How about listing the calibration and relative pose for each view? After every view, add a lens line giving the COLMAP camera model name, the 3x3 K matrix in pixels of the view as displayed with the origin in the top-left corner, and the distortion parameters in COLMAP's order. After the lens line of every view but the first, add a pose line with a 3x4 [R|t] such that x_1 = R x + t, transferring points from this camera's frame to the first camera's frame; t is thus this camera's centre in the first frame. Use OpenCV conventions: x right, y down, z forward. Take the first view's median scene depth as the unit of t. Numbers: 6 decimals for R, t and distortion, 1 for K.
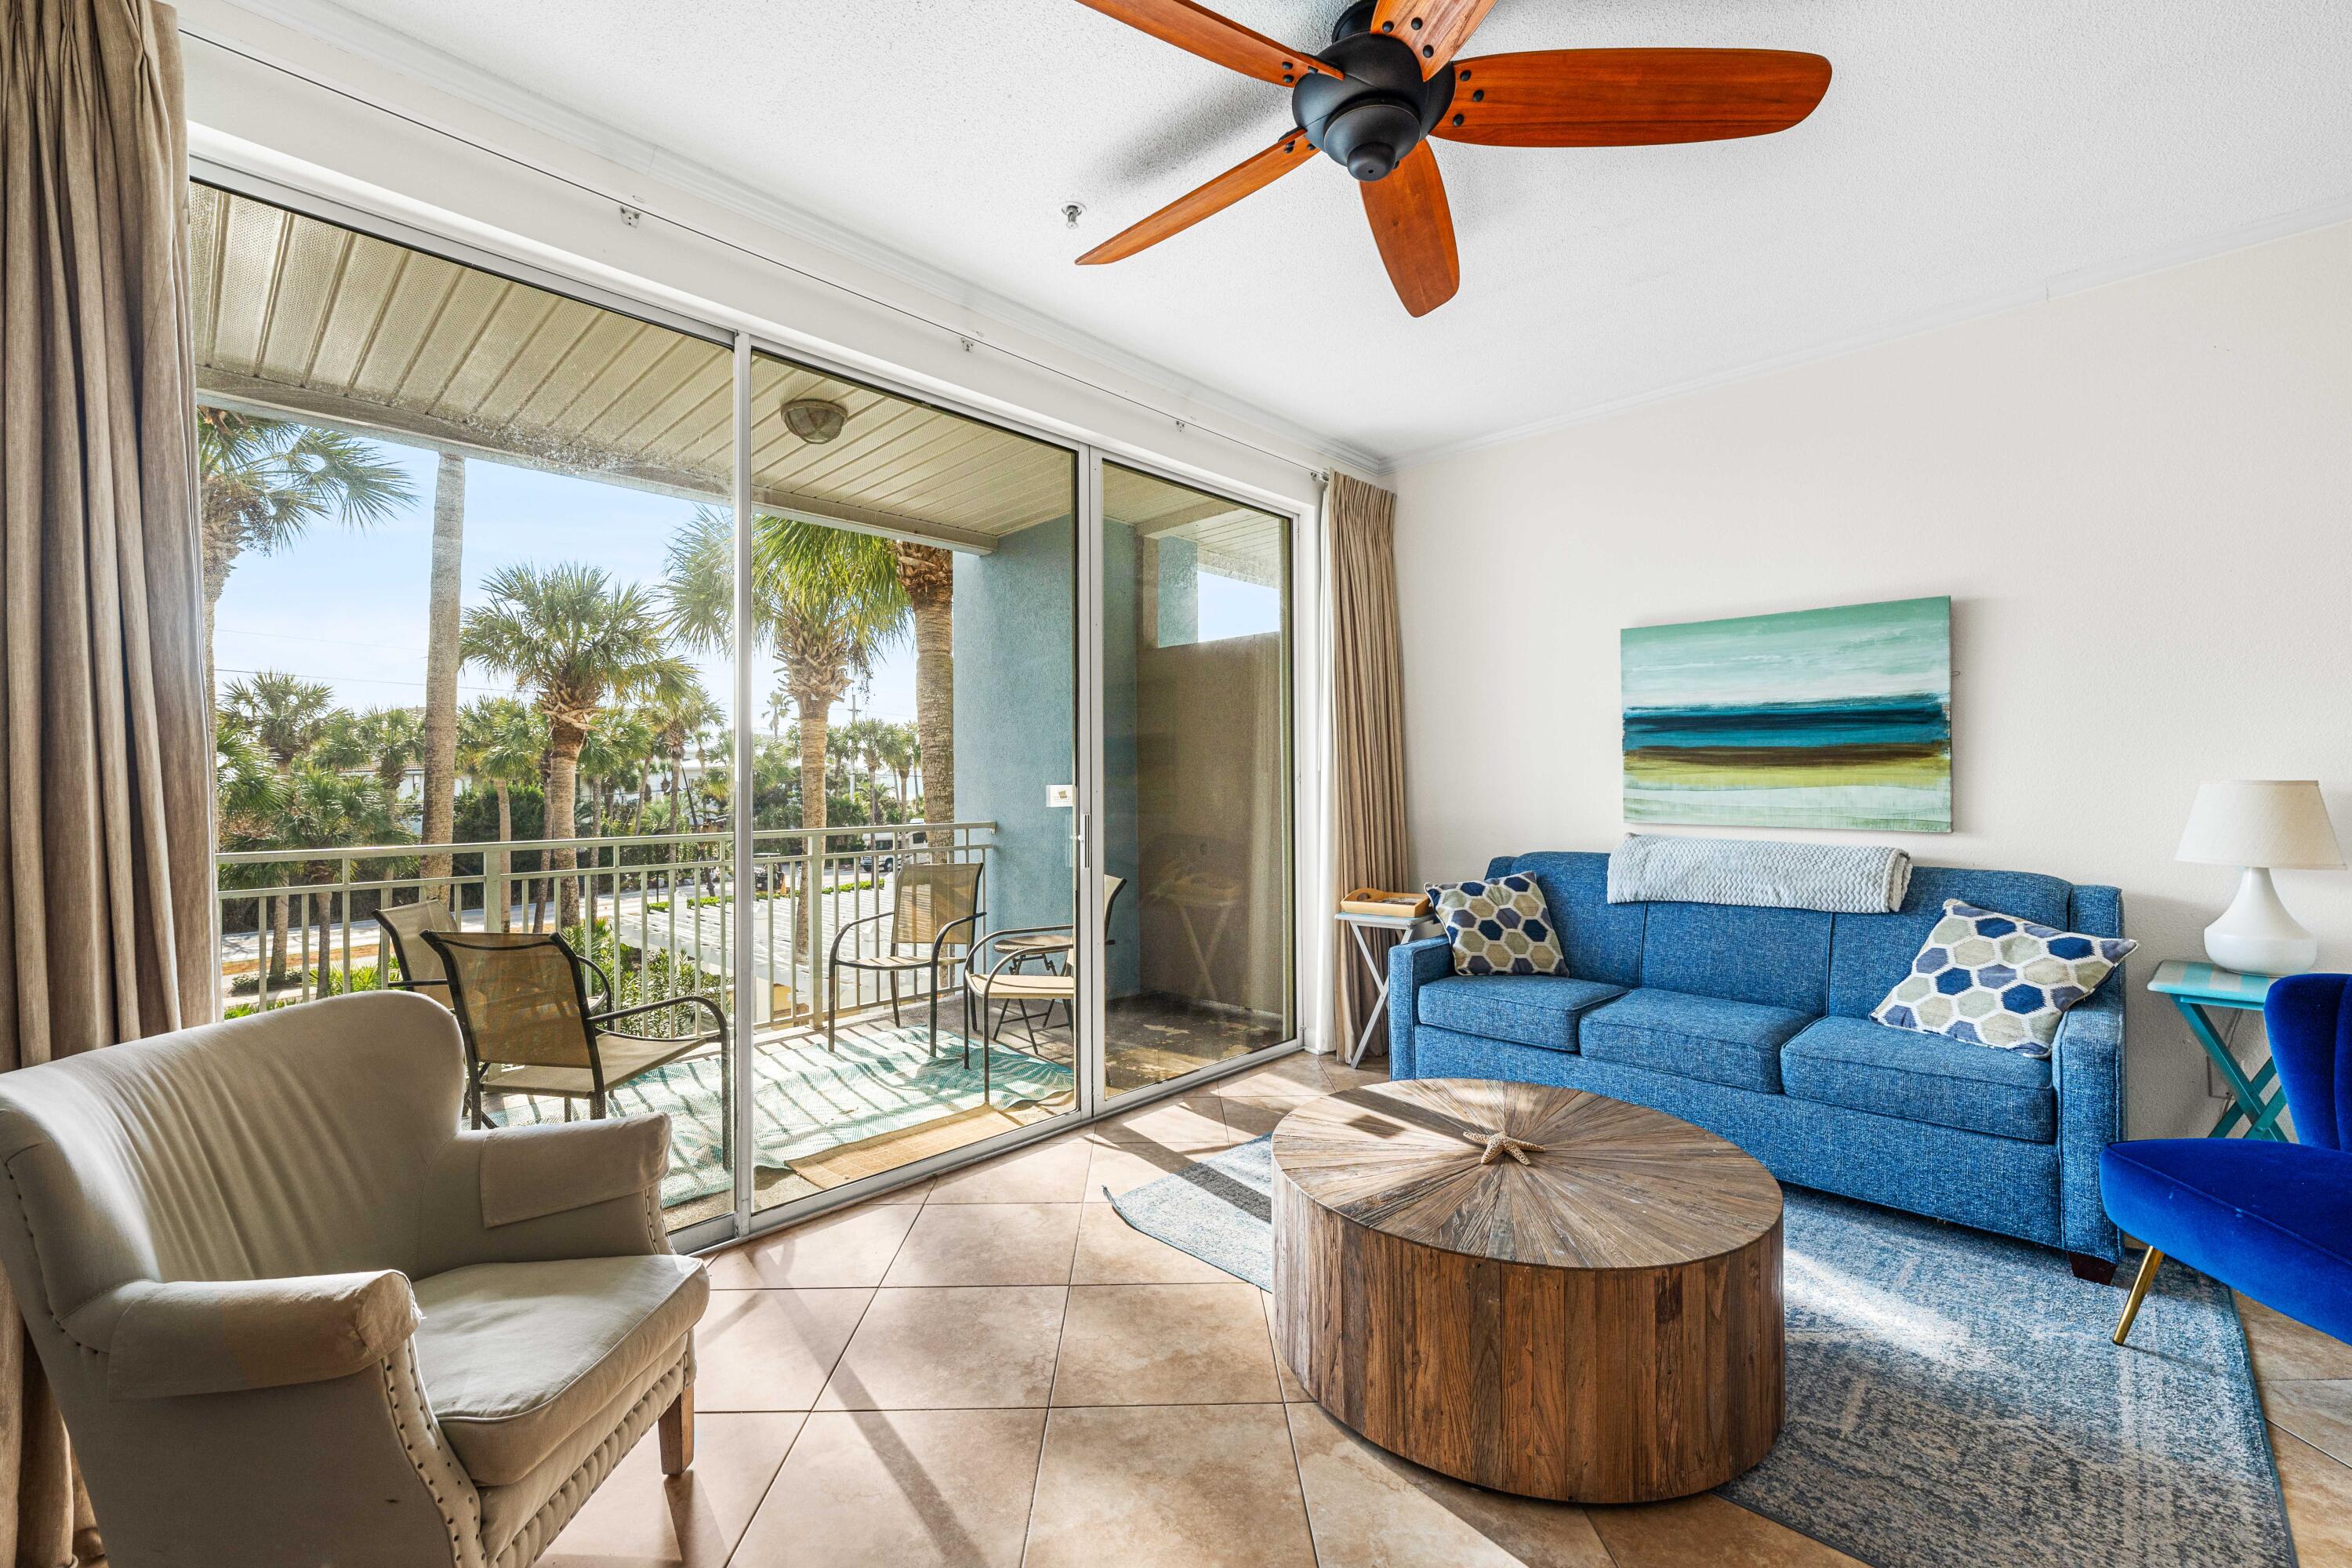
lens RADIAL K [[962.6, 0, 1134.5], [0, 962.6, 786.0], [0, 0, 1]] dist [-0.001338, 0.000744]
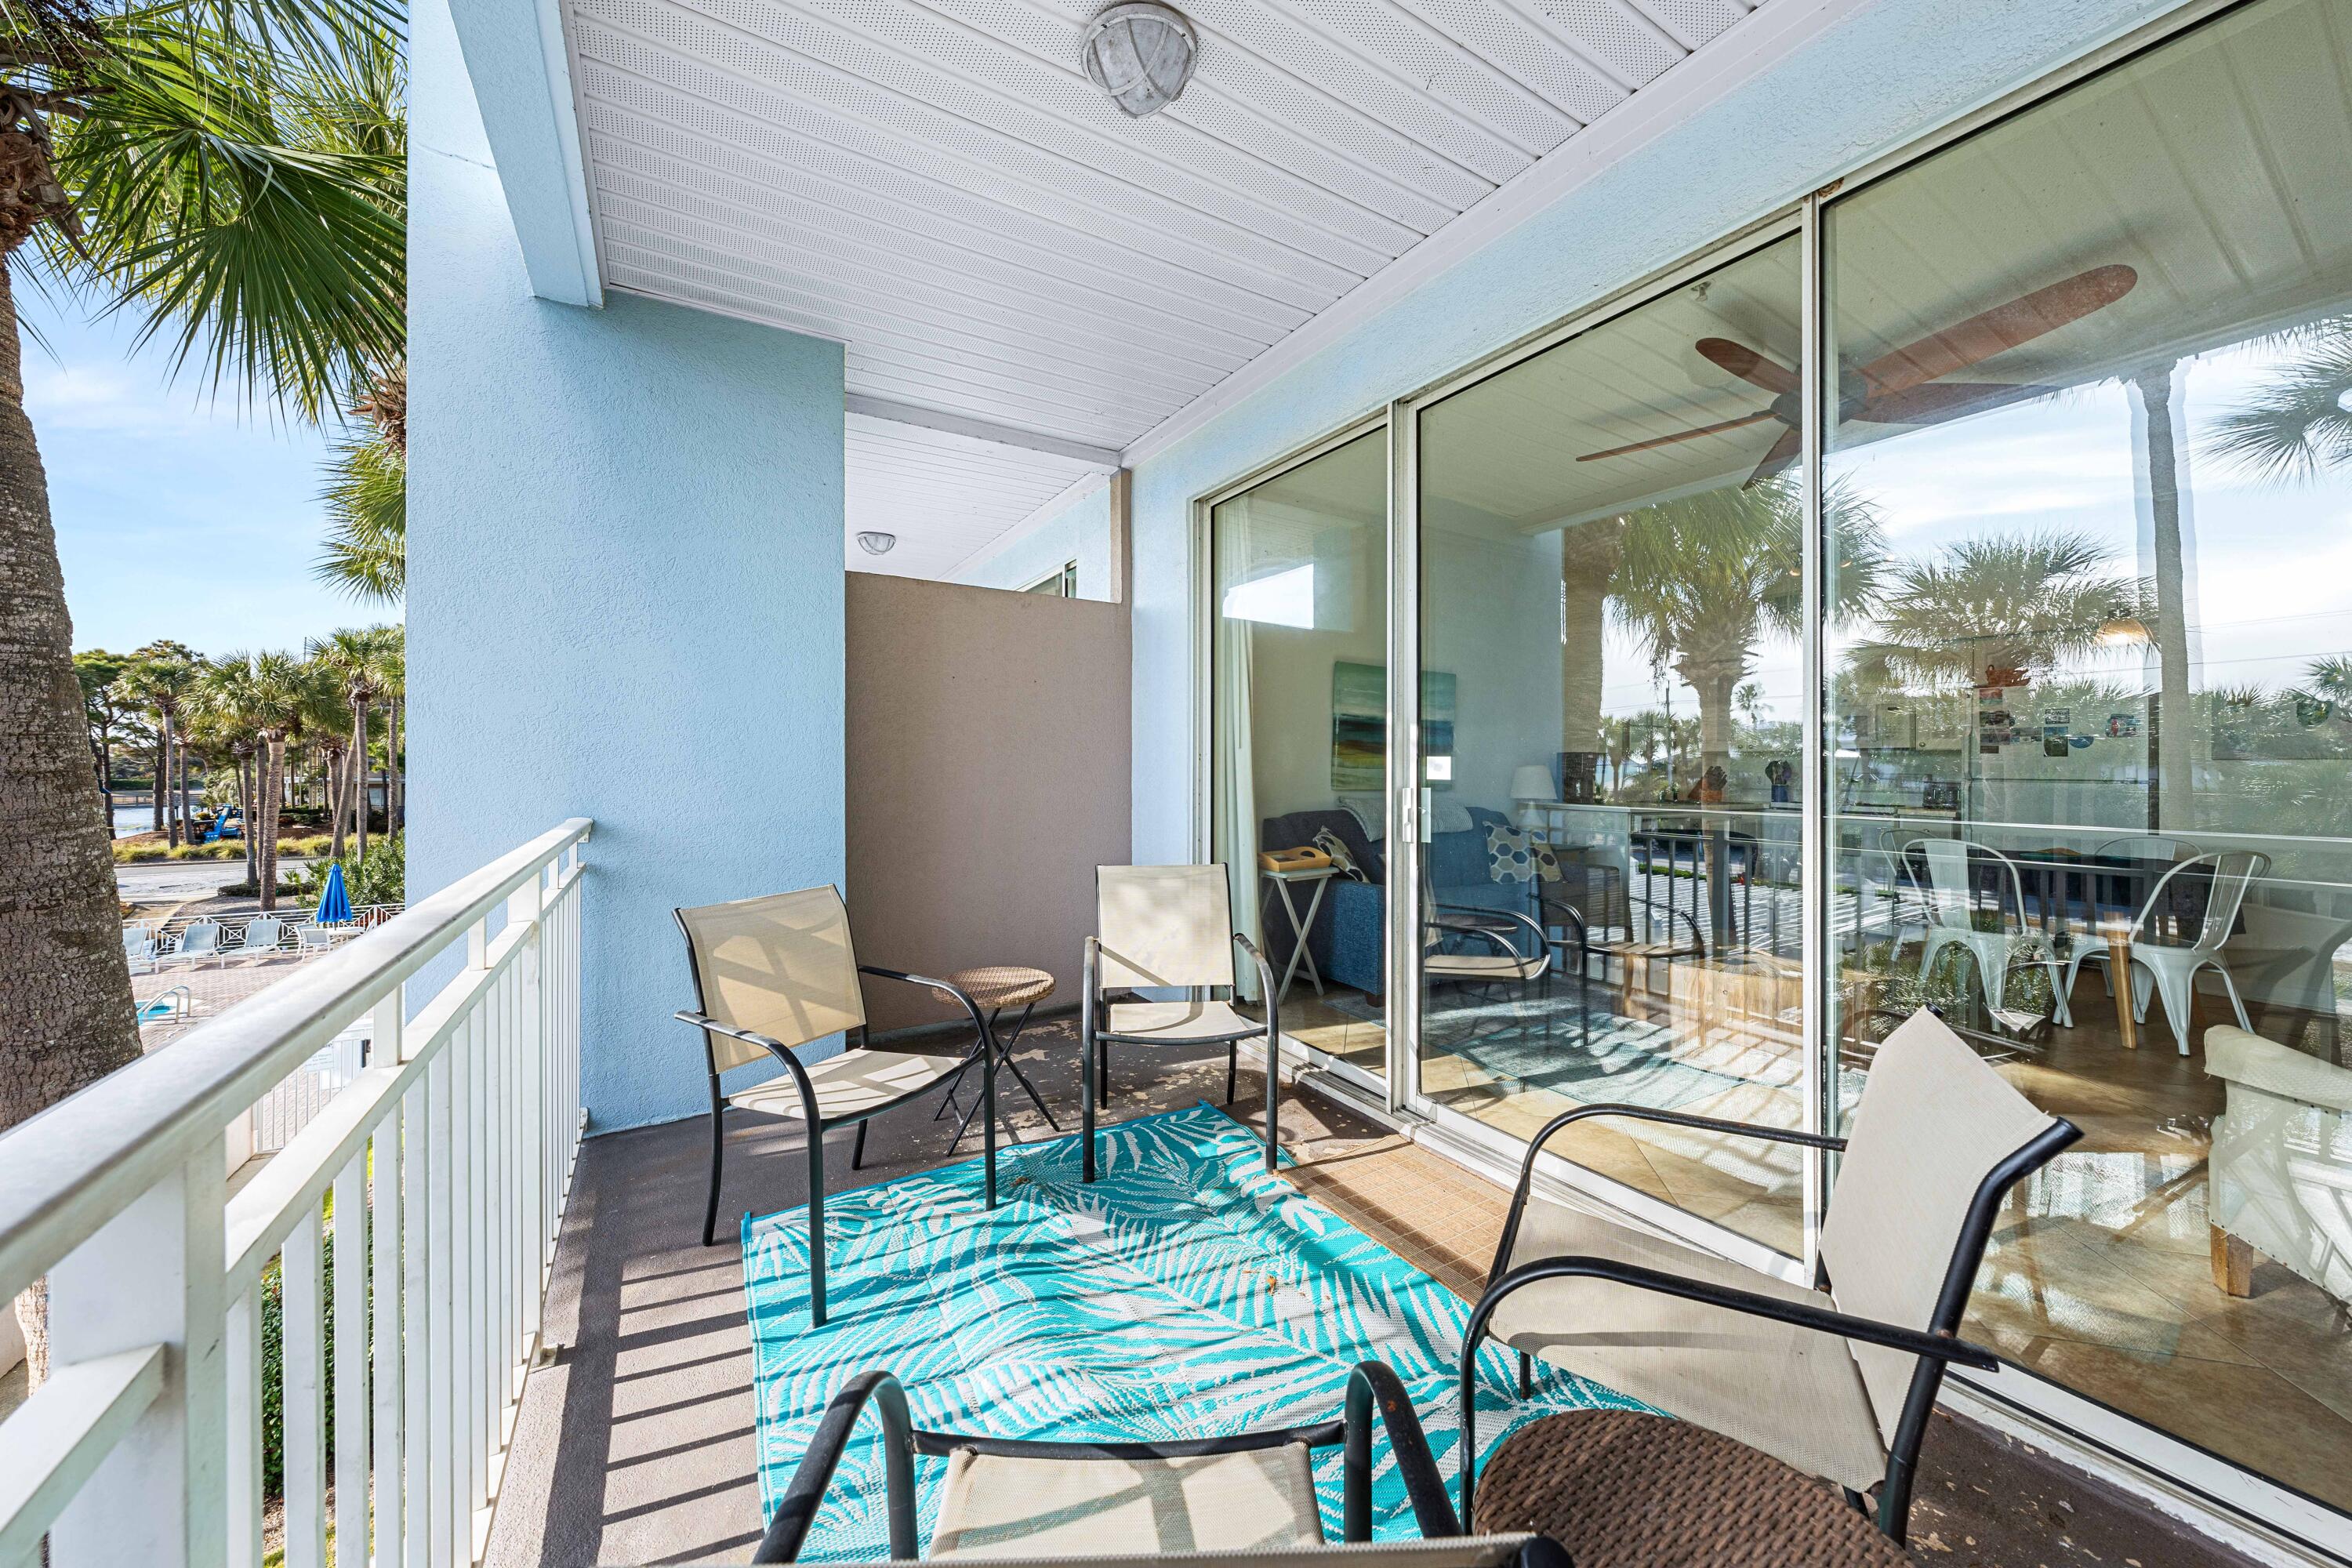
lens RADIAL K [[820.6, 0, 1175.1], [0, 820.6, 766.9], [0, 0, 1]] dist [-0.006038, 0.000024]
pose [[0.244967, 0.009984, 0.969480, -0.815176], [-0.009180, 0.999926, -0.007978, 0.015800], [-0.969488, -0.006946, 0.245040, 0.934179]]
